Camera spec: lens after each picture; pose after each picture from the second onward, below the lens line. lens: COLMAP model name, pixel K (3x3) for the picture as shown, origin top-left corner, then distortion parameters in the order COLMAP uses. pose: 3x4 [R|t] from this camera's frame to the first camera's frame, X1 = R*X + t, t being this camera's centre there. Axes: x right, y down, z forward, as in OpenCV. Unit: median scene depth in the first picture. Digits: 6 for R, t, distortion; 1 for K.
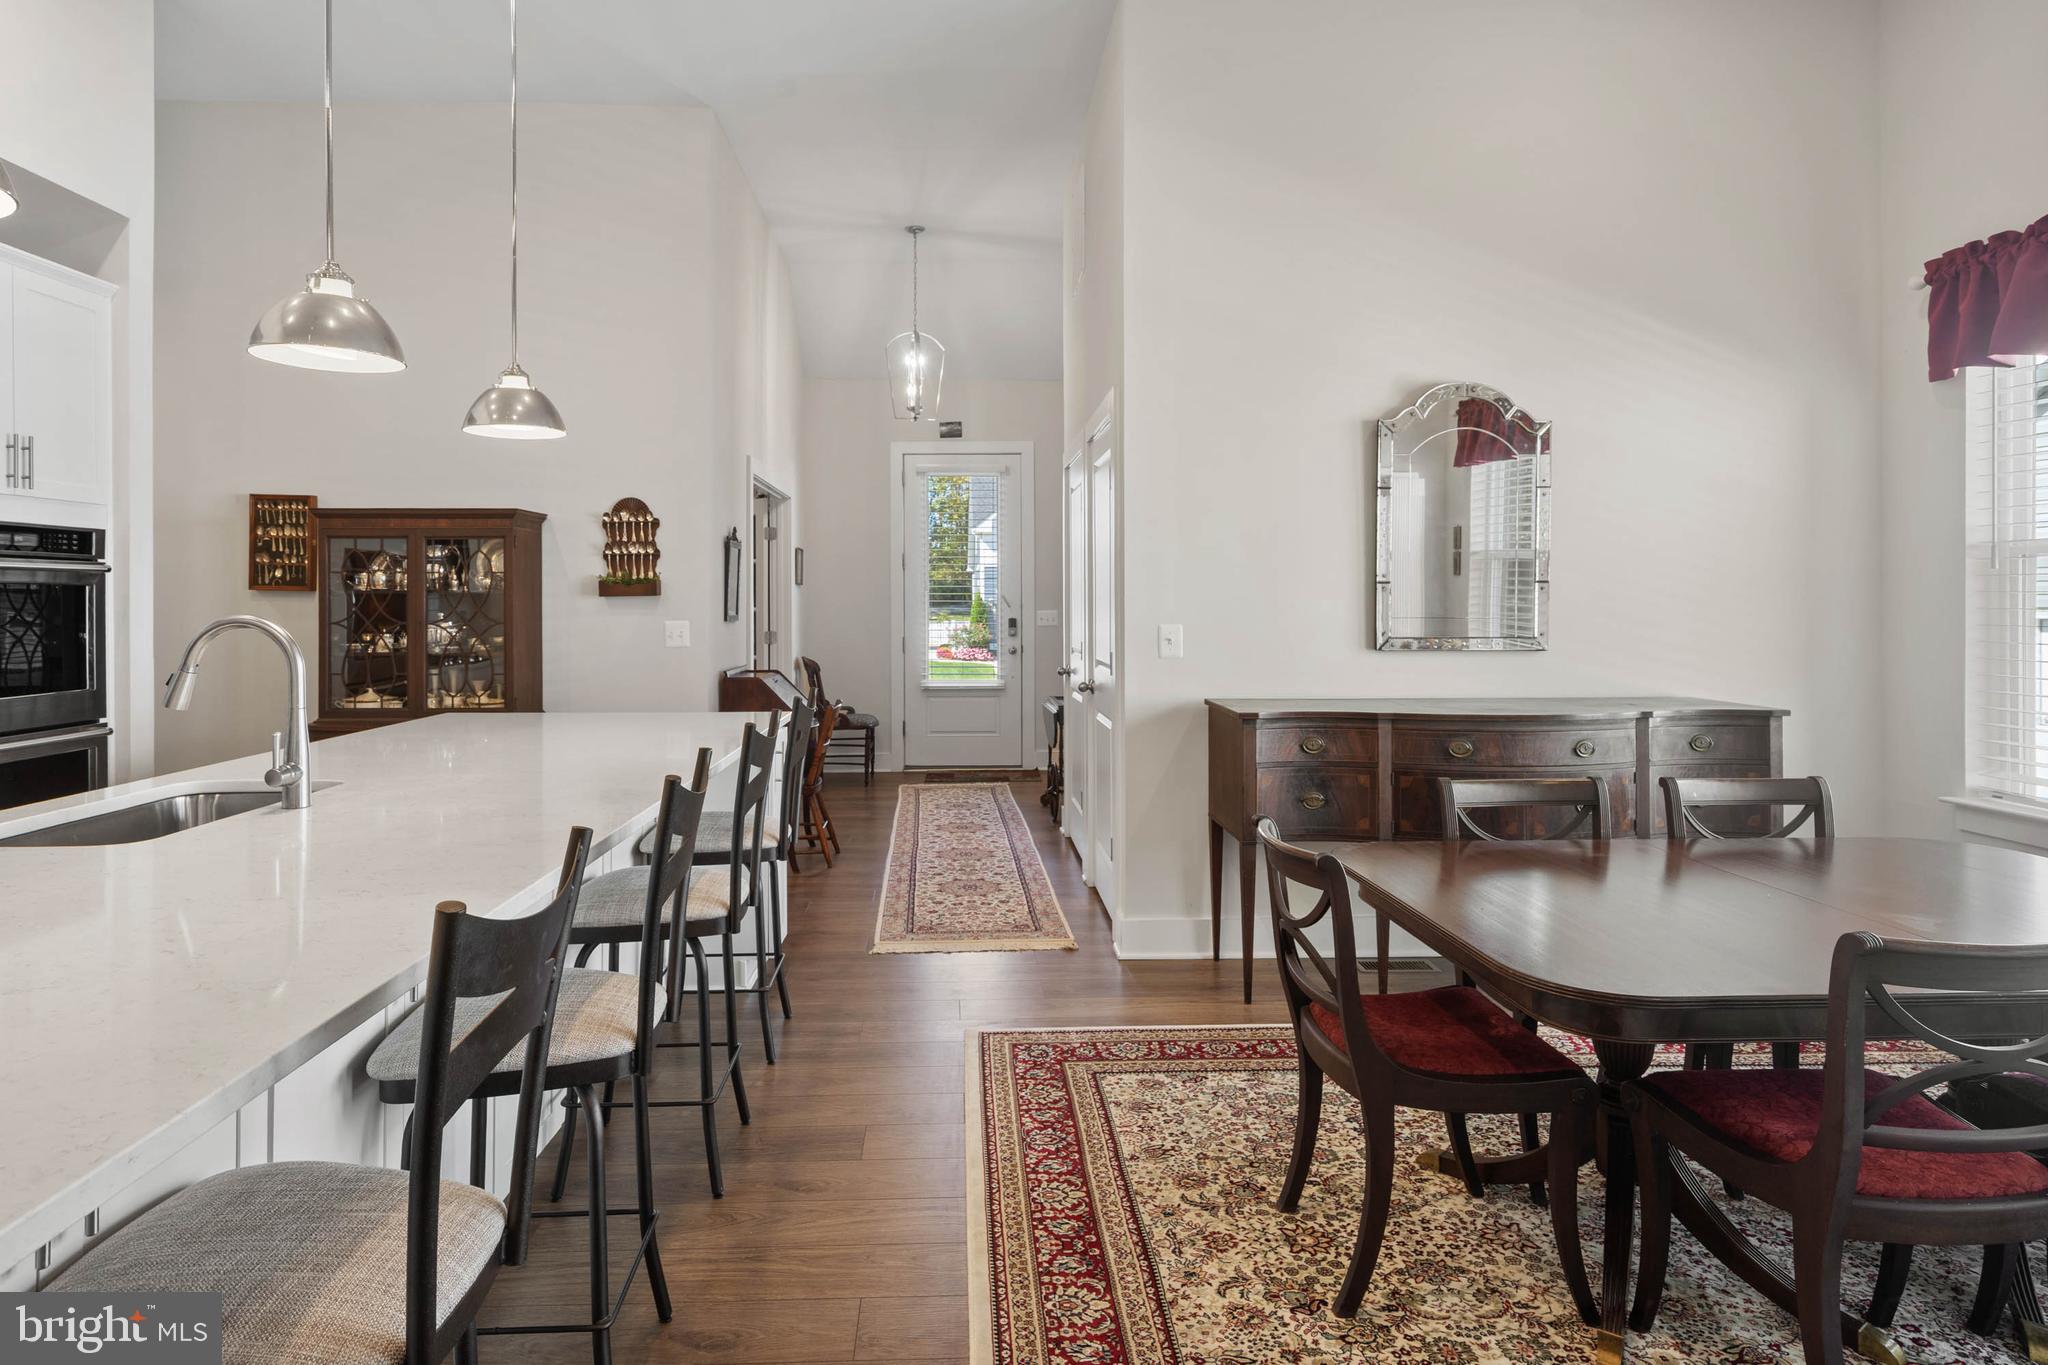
lens RADIAL K [[1149.6, 0, 976.8], [0, 1149.6, 590.1], [0, 0, 1]] dist [0.005268, 0.001441]
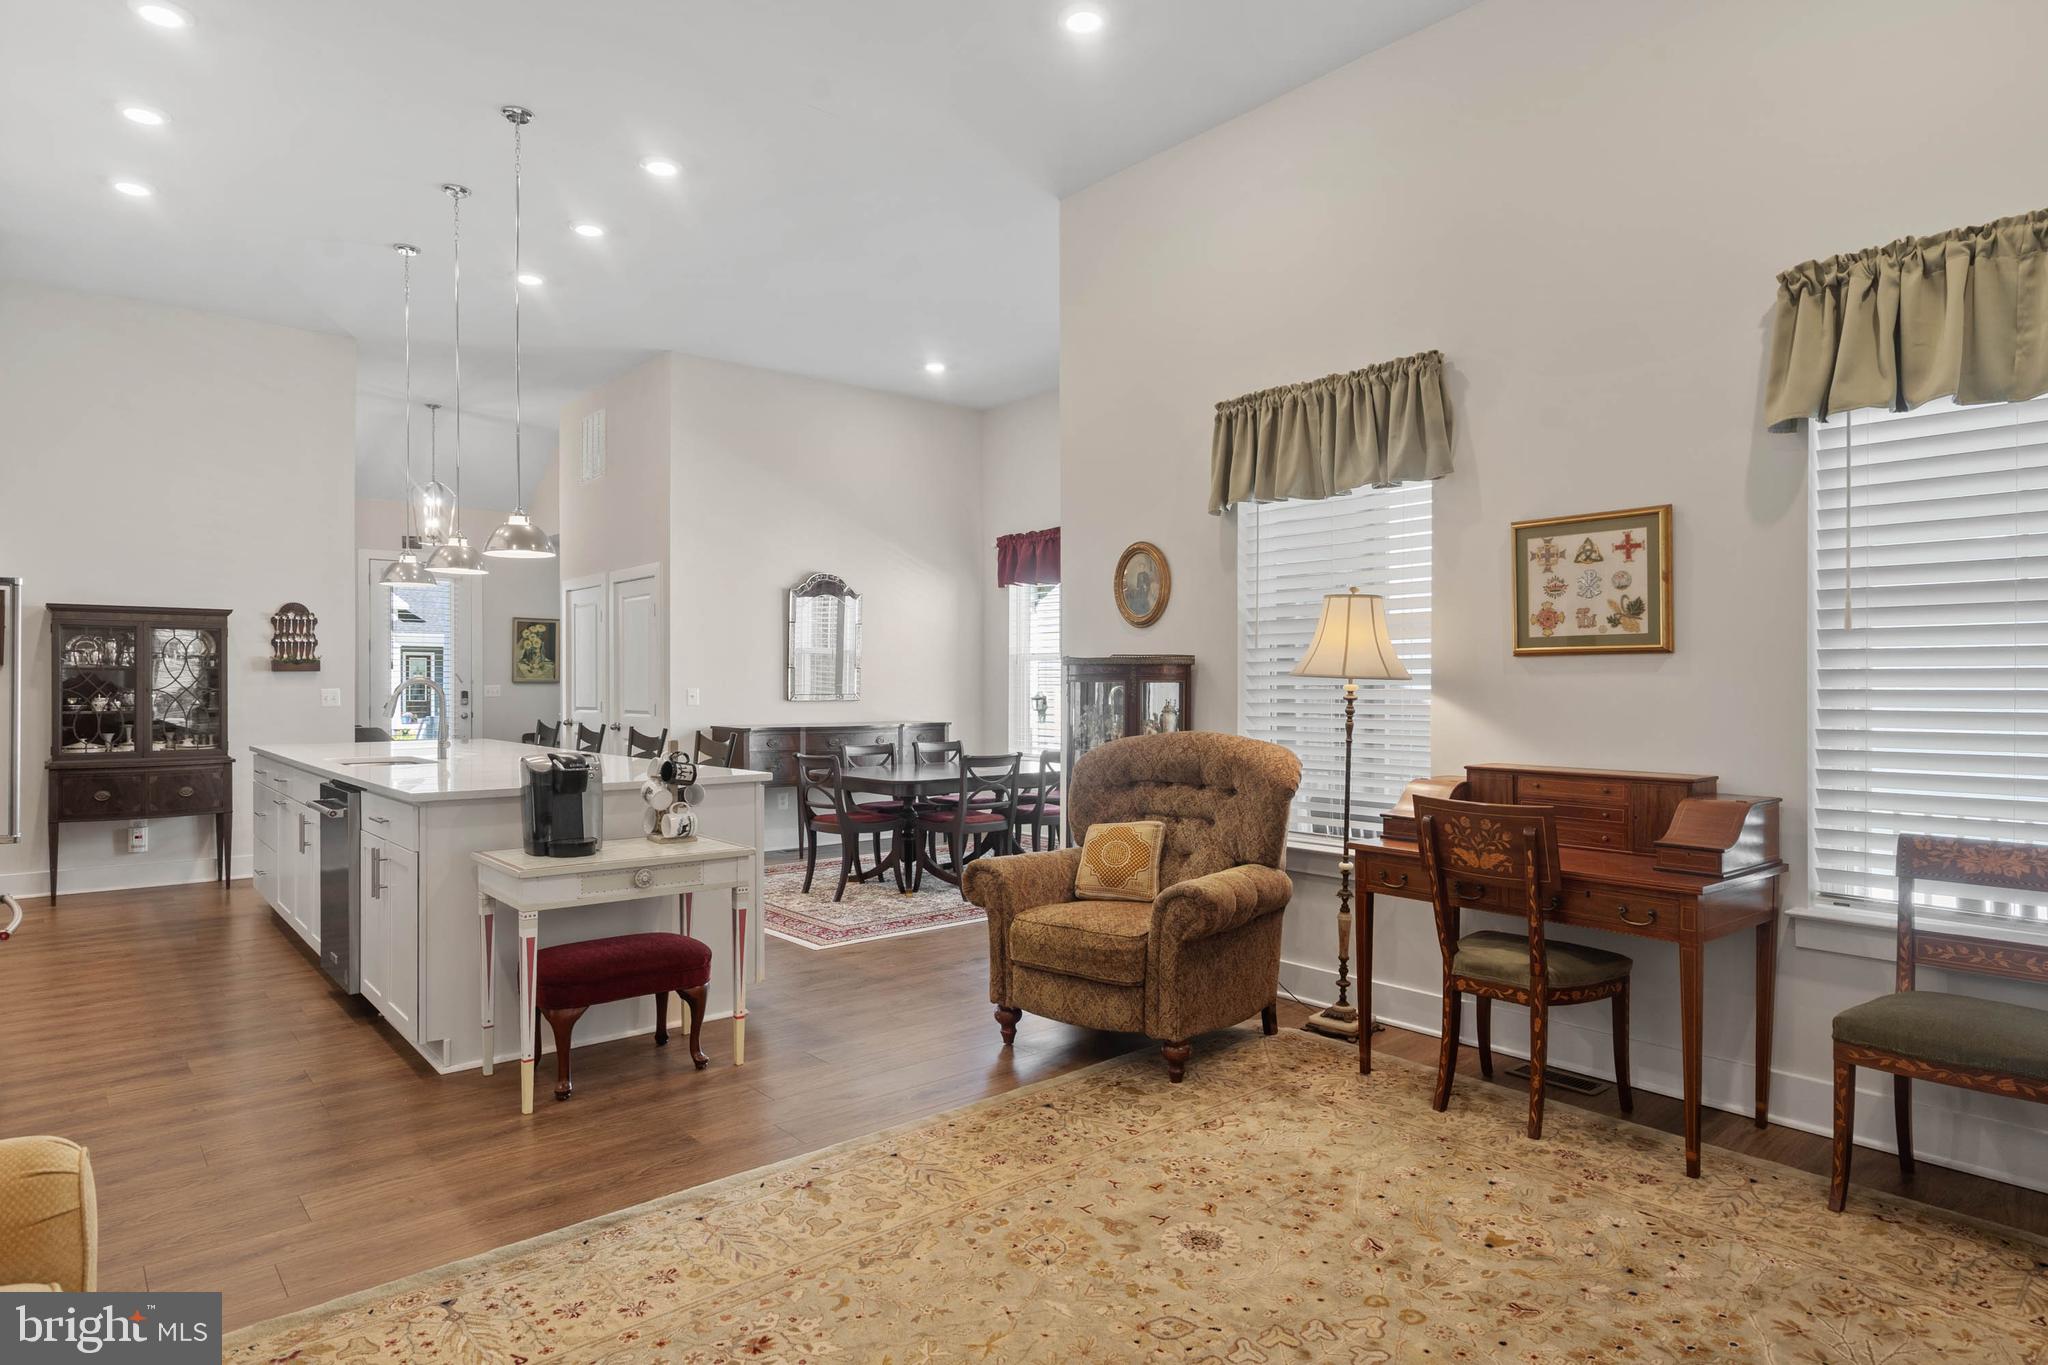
lens RADIAL K [[1160.1, 0, 1012.5], [0, 1160.1, 693.9], [0, 0, 1]] dist [0.004086, 0.000385]
pose [[0.782119, -0.002851, 0.623123, -0.639388], [-0.008689, 0.999842, 0.015481, 0.004091], [-0.623069, -0.017522, 0.781971, -0.885349]]
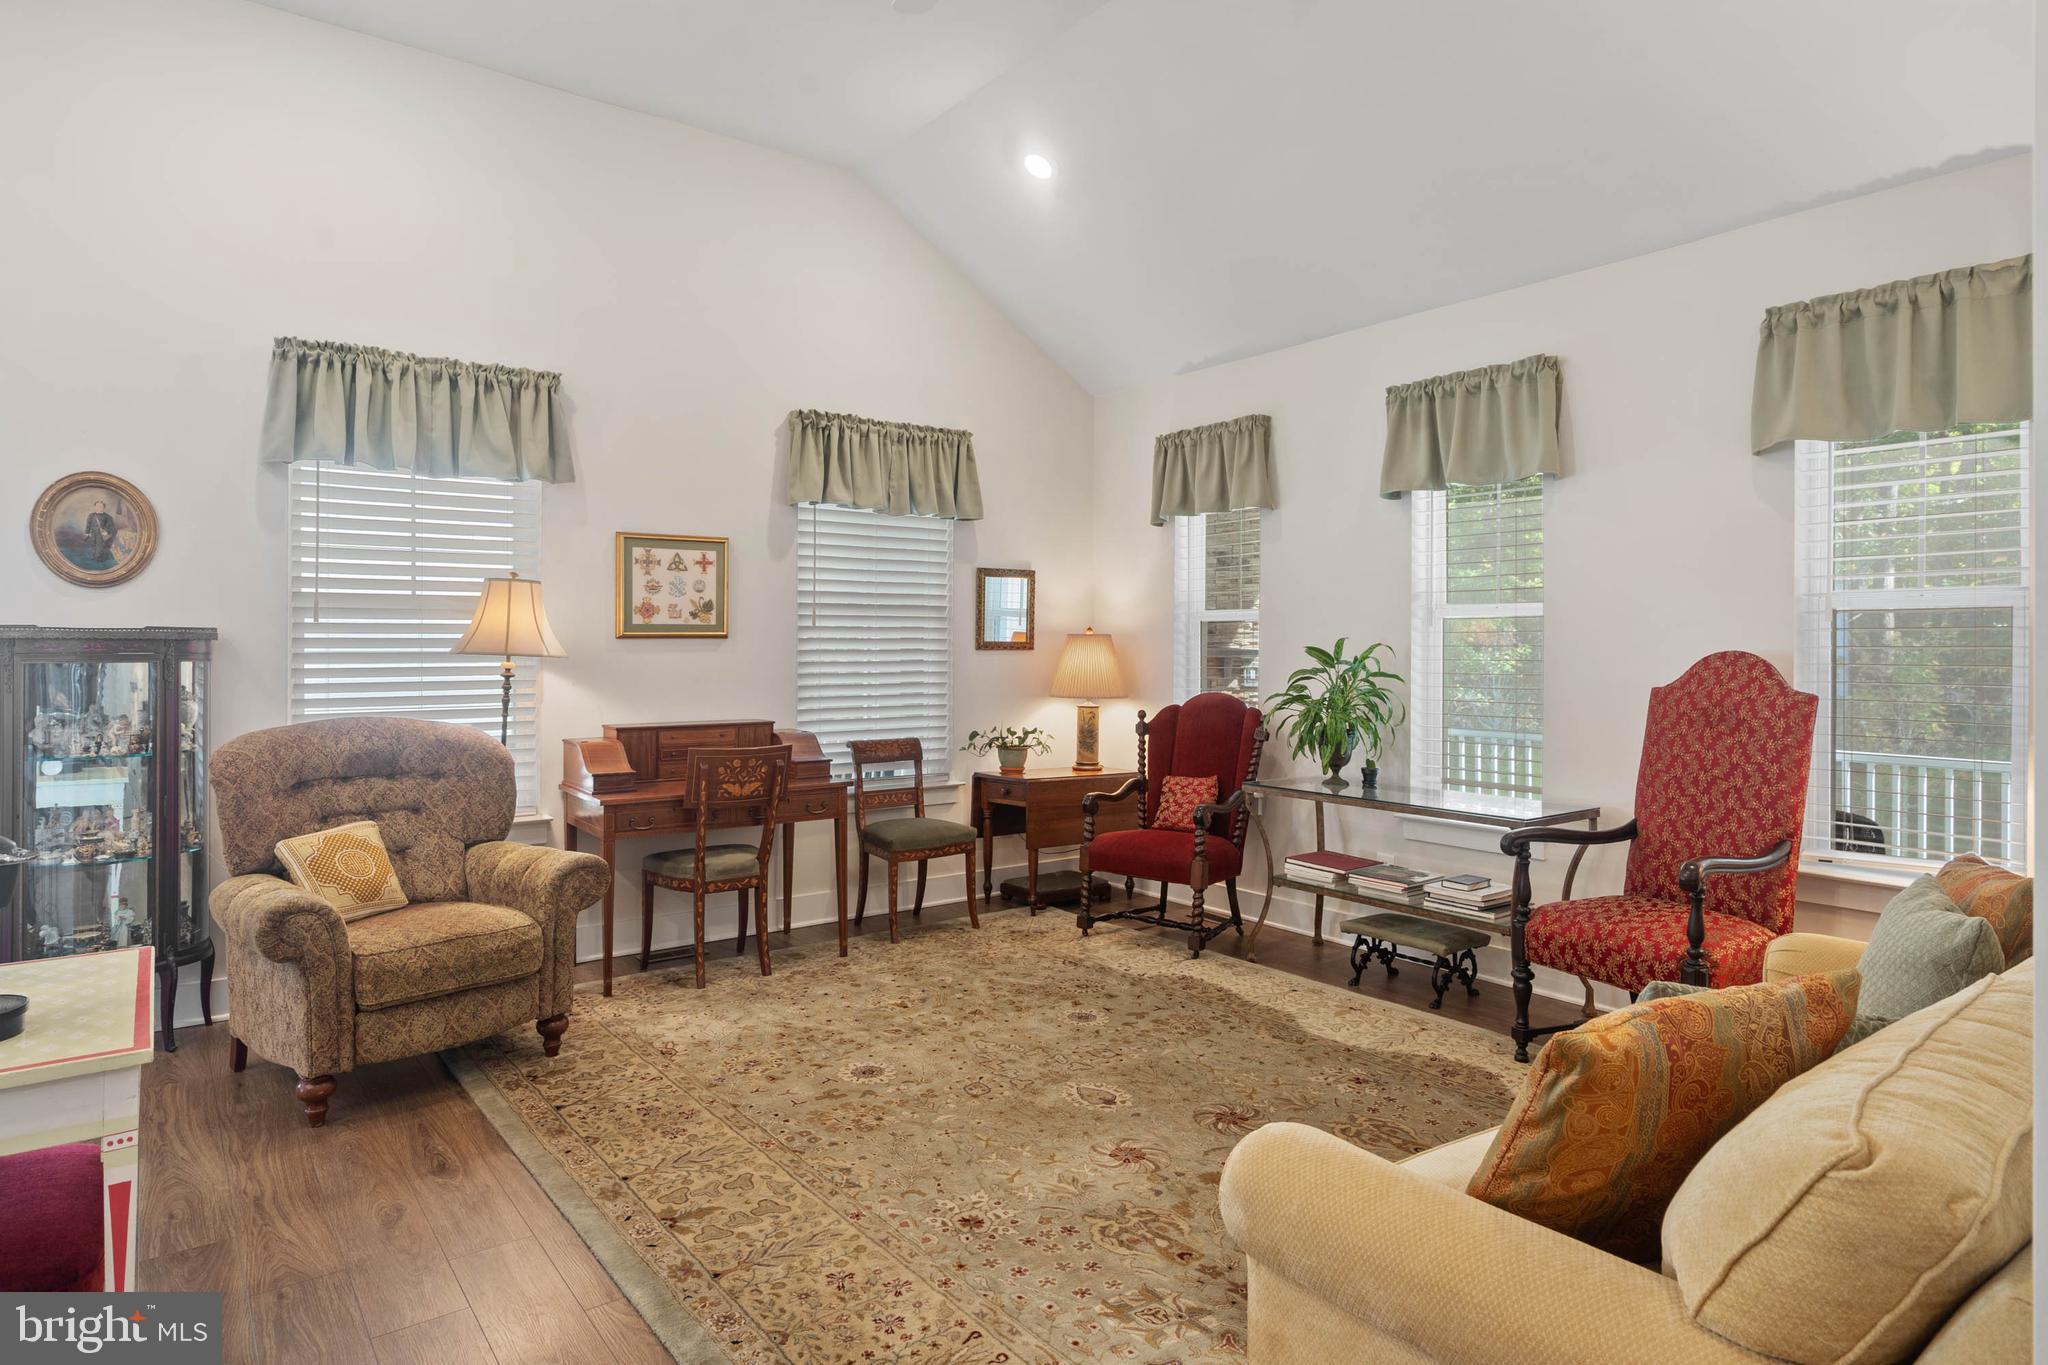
lens RADIAL K [[1163.3, 0, 1022.9], [0, 1163.3, 649.6], [0, 0, 1]] dist [0.018590, 0.000353]
pose [[-0.583683, -0.002743, 0.811977, -0.936211], [-0.008684, 0.999958, -0.002865, -0.003852], [-0.811935, -0.008723, -0.583683, -0.057392]]
